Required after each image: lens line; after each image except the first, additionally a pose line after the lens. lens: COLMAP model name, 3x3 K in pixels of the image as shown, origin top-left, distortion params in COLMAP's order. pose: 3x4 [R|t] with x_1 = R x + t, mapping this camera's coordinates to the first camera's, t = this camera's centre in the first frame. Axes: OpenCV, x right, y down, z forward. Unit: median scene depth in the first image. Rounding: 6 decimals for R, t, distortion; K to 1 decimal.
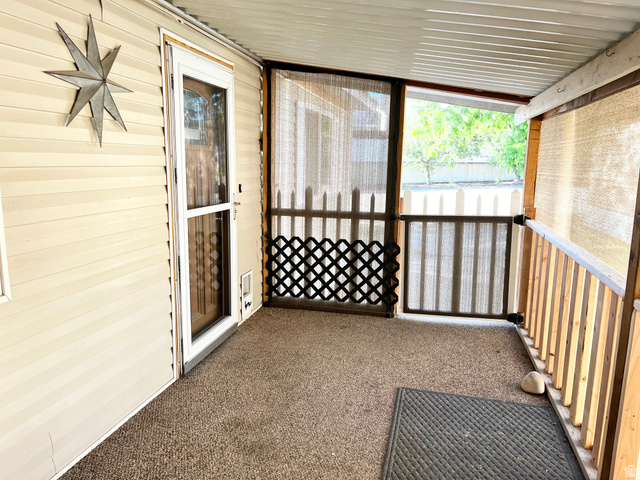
lens RADIAL K [[511.2, 0, 320.0], [0, 511.2, 240.0], [0, 0, 1]] dist [0.003890, 0.001768]
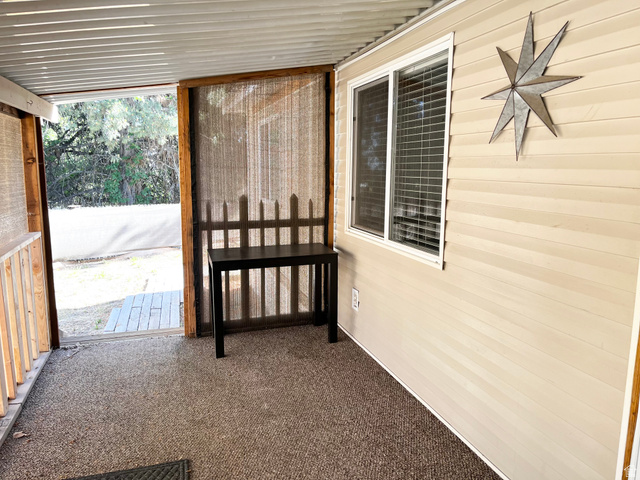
lens RADIAL K [[511.2, 0, 320.0], [0, 511.2, 240.0], [0, 0, 1]] dist [0.003890, 0.001768]
pose [[-0.871776, 0.051364, -0.487204, 0.341441], [-0.092077, 0.959586, 0.265924, -0.274697], [0.481174, 0.276687, -0.831815, 1.745780]]
